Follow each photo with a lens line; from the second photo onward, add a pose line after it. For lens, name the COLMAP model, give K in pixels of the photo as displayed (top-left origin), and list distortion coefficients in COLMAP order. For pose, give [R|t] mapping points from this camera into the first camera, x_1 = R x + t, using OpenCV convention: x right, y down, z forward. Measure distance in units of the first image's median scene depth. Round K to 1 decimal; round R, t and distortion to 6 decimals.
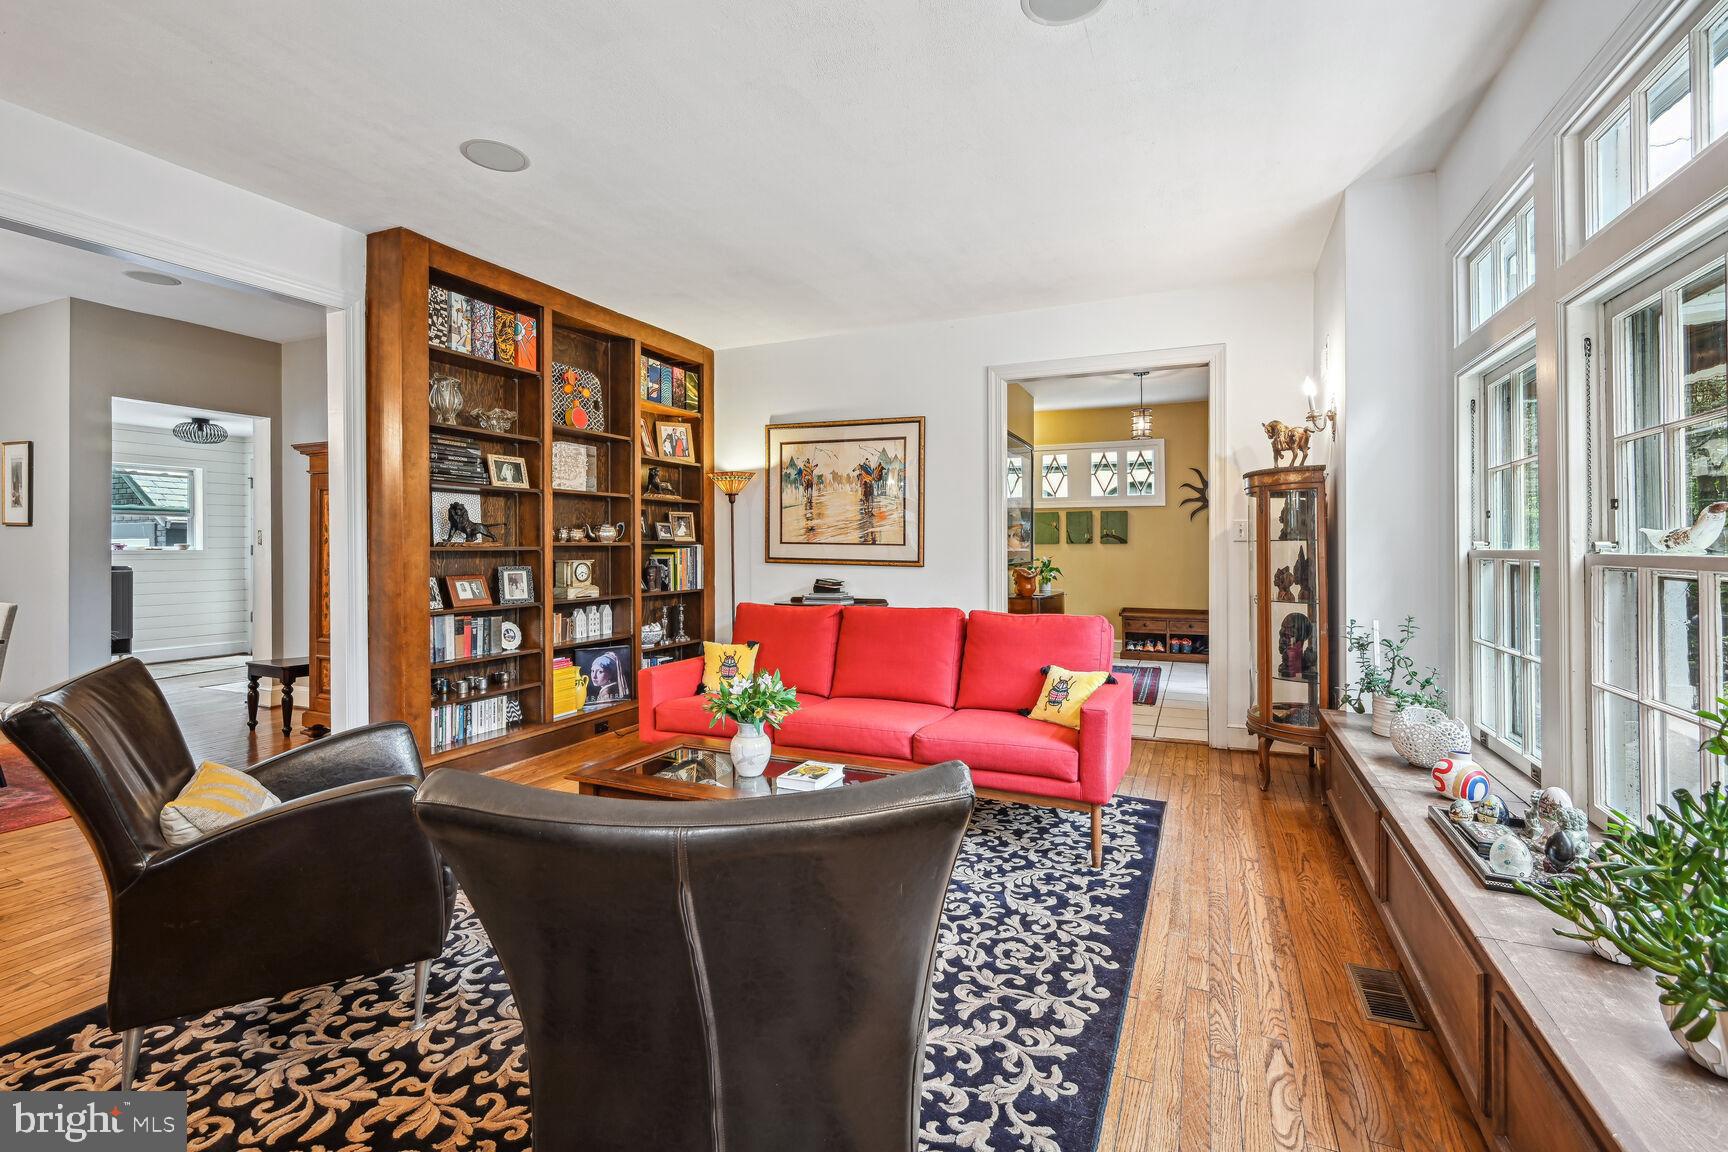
lens RADIAL K [[764.0, 0, 868.9], [0, 764.0, 543.3], [0, 0, 1]] dist [-0.000679, 0.000121]
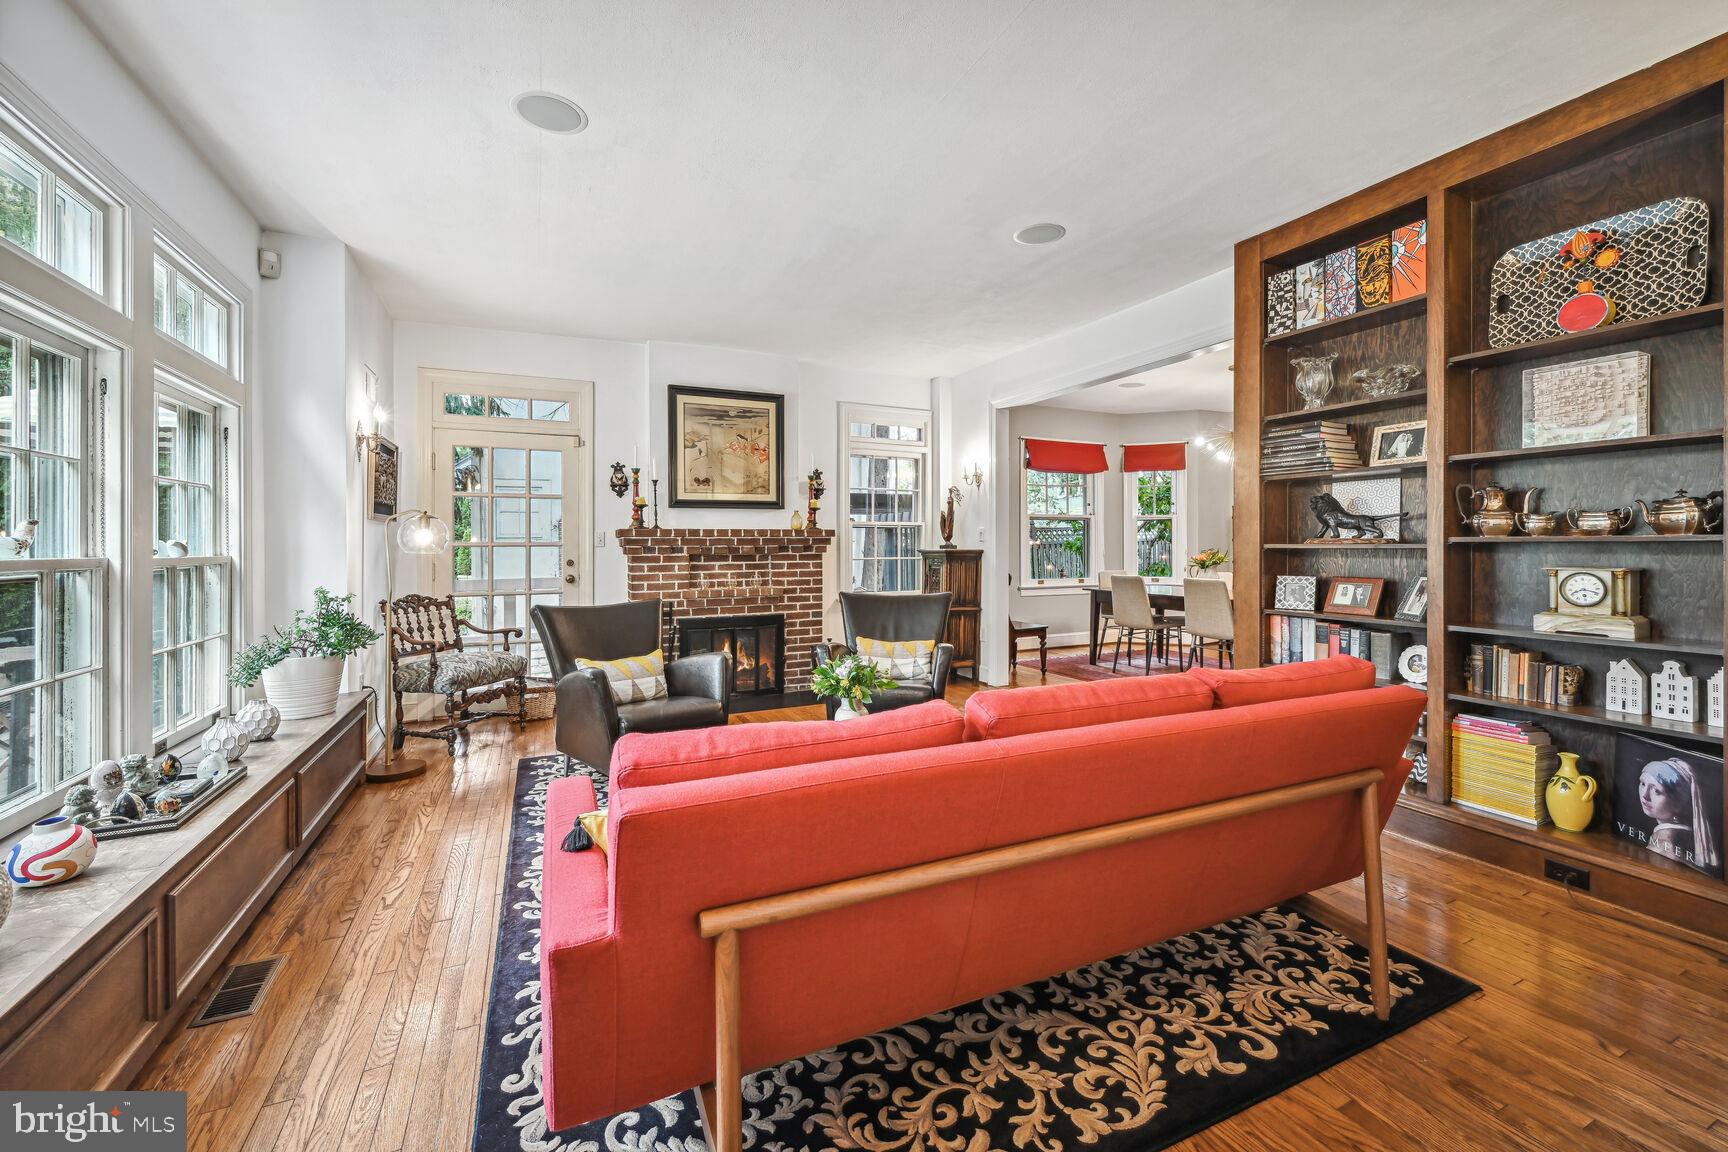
lens RADIAL K [[695.4, 0, 873.1], [0, 695.4, 544.7], [0, 0, 1]] dist [-0.001899, -0.000113]
pose [[-0.646970, 0.005934, -0.762493, 0.605050], [0.008821, 0.999961, 0.000297, 0.001115], [0.762465, -0.006534, -0.646997, 1.639253]]
